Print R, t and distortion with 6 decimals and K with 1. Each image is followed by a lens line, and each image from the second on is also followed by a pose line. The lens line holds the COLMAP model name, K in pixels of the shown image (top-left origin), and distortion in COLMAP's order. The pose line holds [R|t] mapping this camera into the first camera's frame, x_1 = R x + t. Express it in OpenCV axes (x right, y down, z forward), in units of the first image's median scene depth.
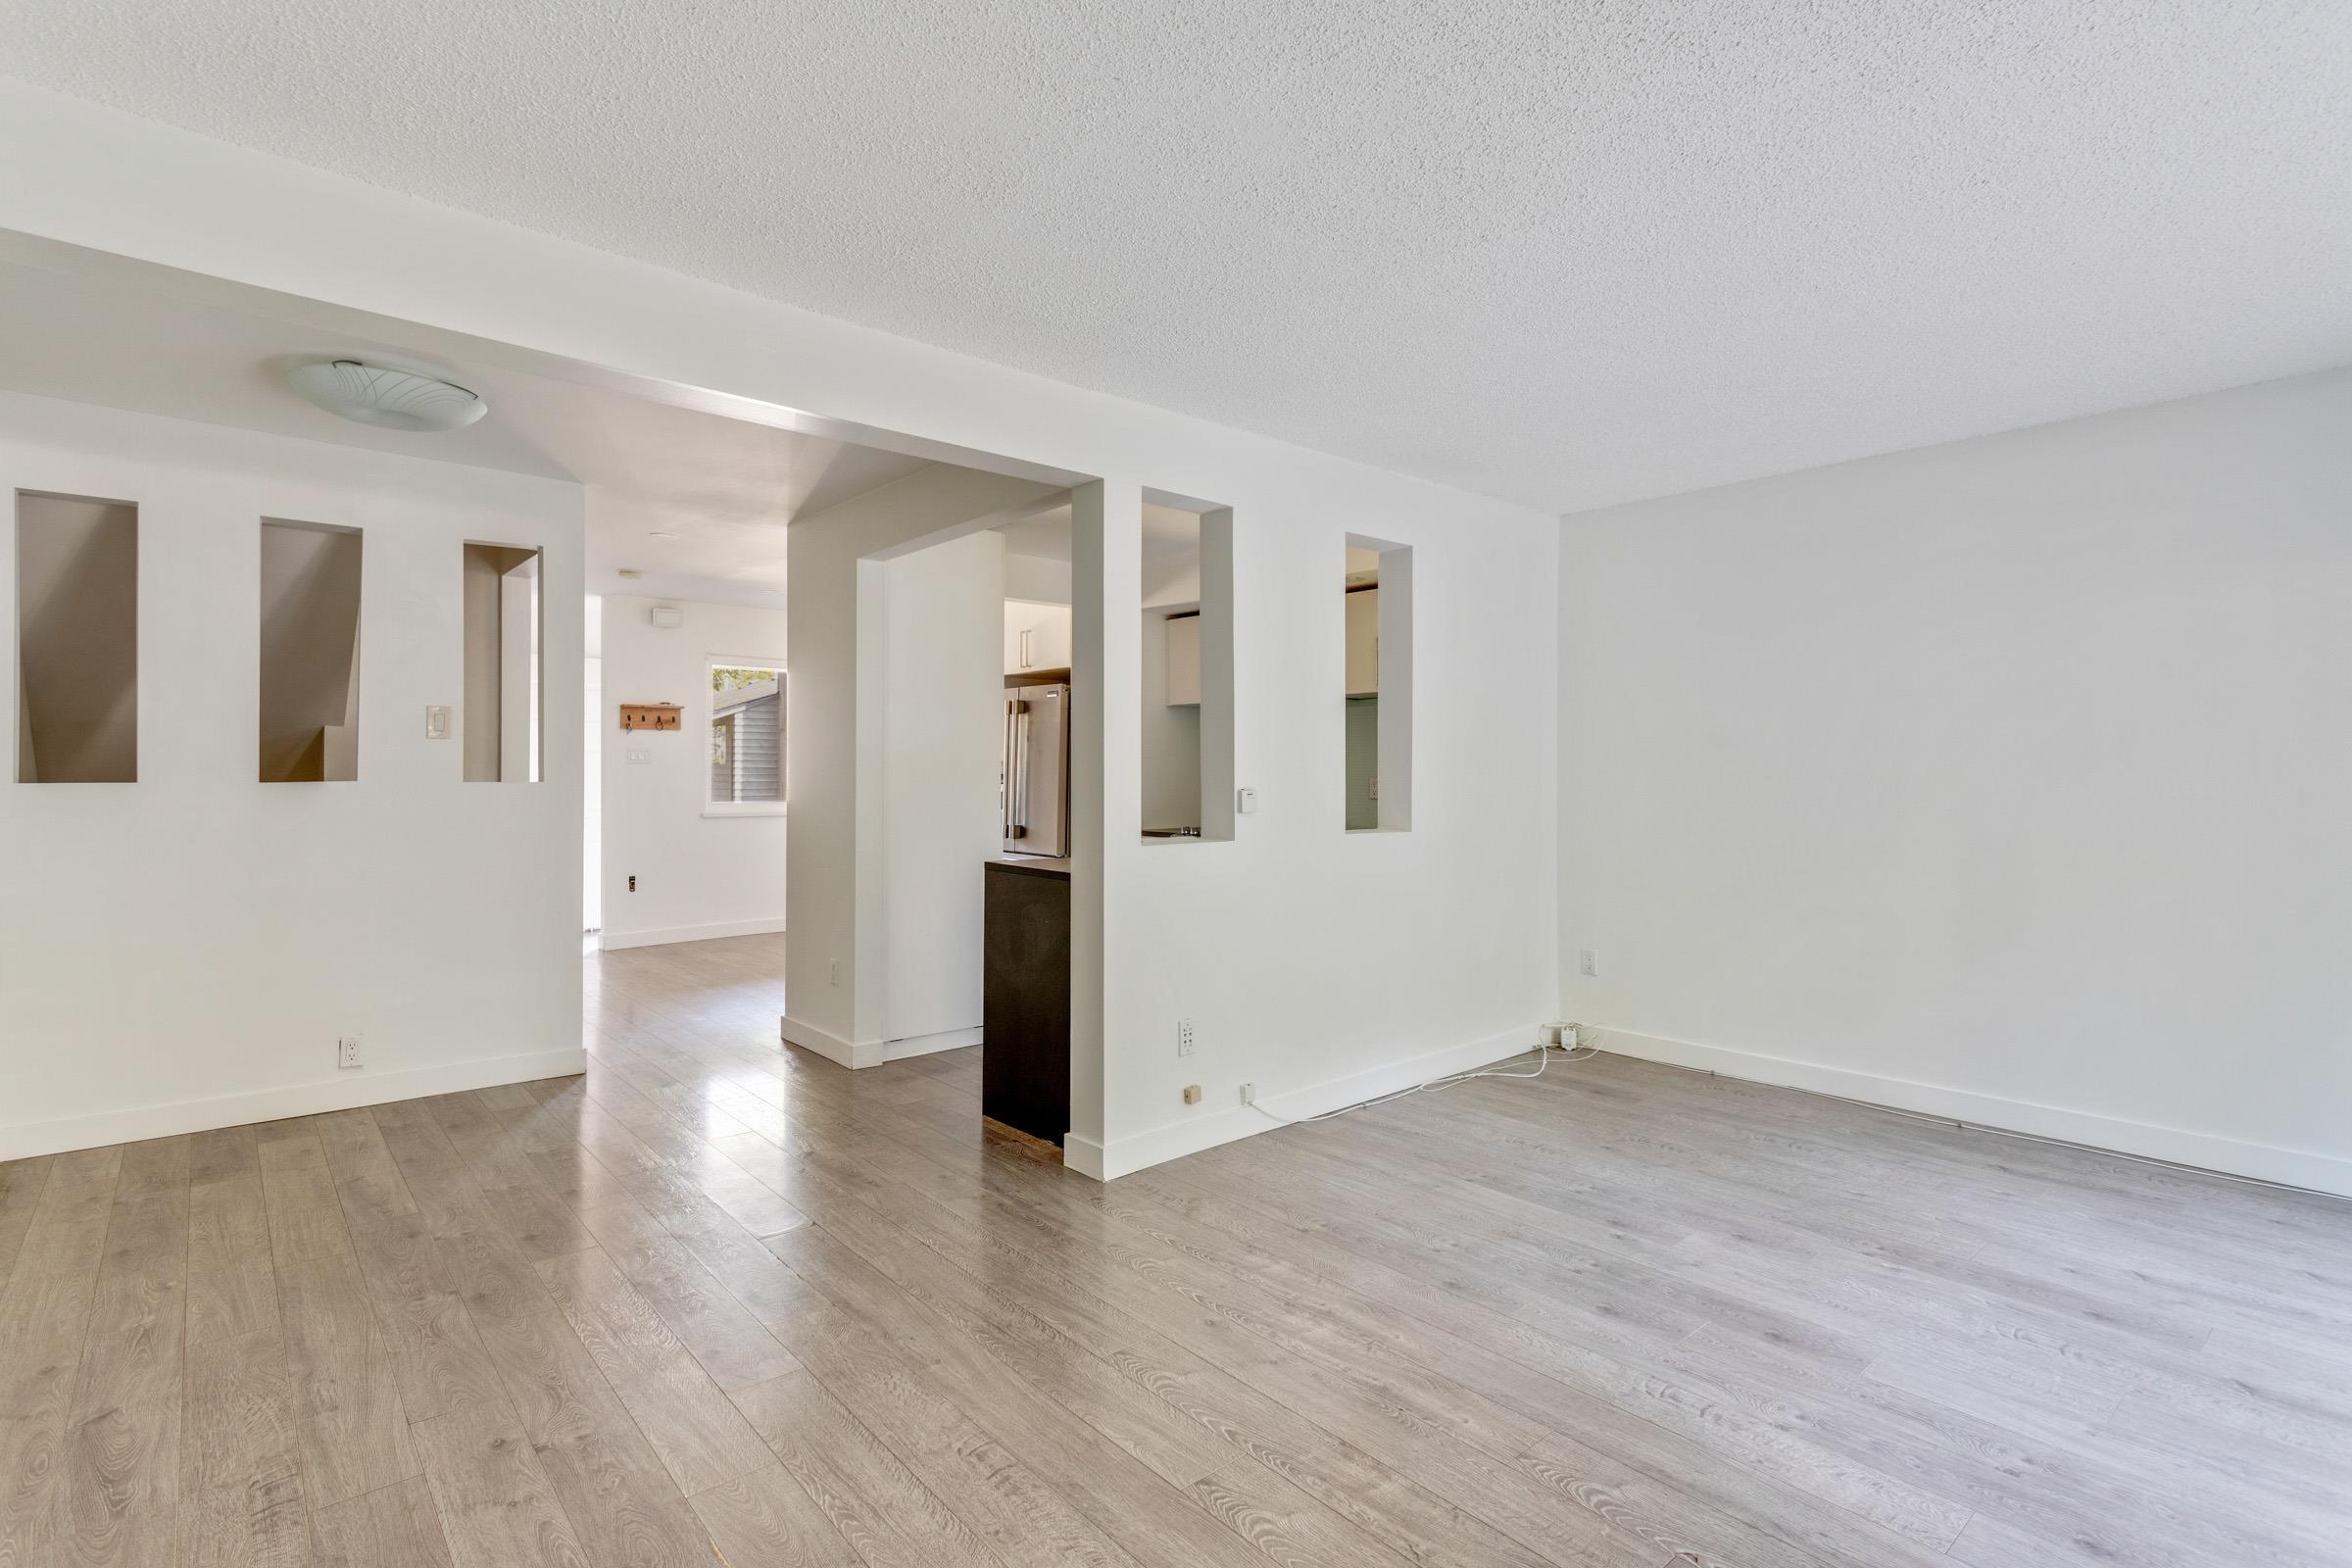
lens RADIAL K [[1129.6, 0, 1177.4], [0, 1129.6, 776.3], [0, 0, 1]] dist [0.004598, 0.000269]
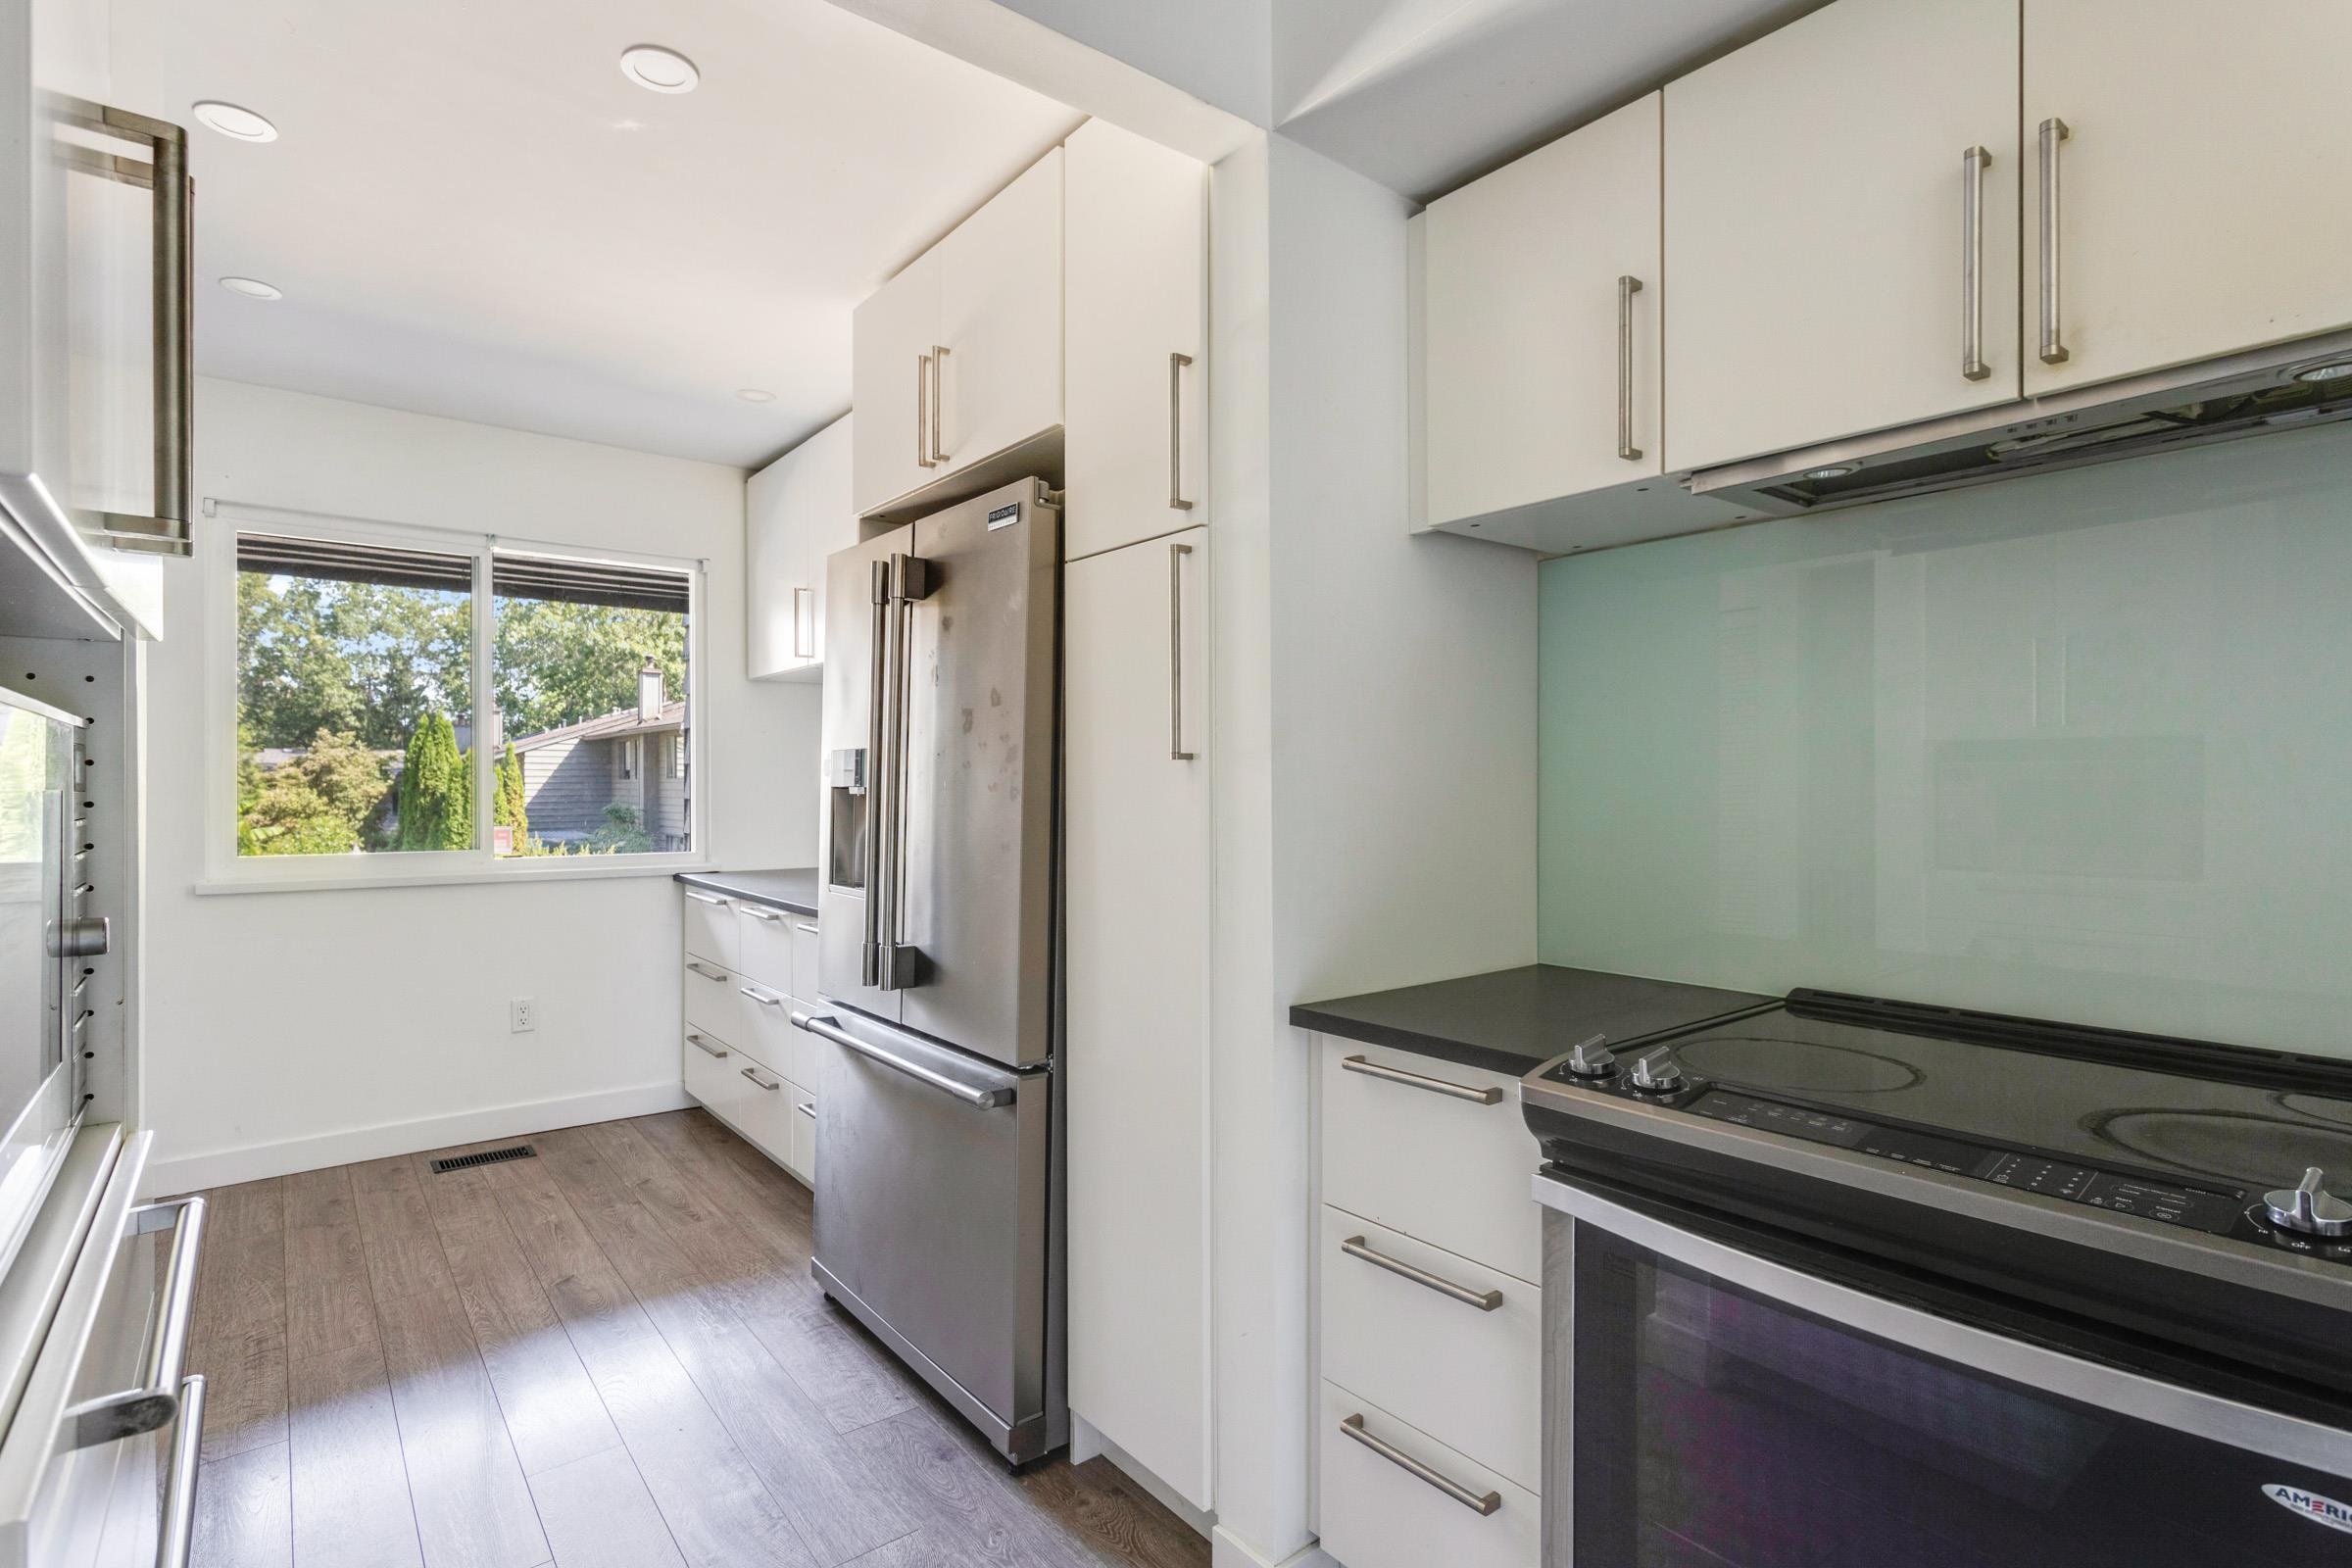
lens RADIAL K [[1129.6, 0, 1168.8], [0, 1129.6, 776.8], [0, 0, 1]] dist [0.004598, 0.000269]
pose [[0.998818, -0.012709, -0.046924, -0.052353], [0.012684, 0.999919, -0.000824, -0.002725], [0.046931, 0.000228, 0.998898, 0.686829]]
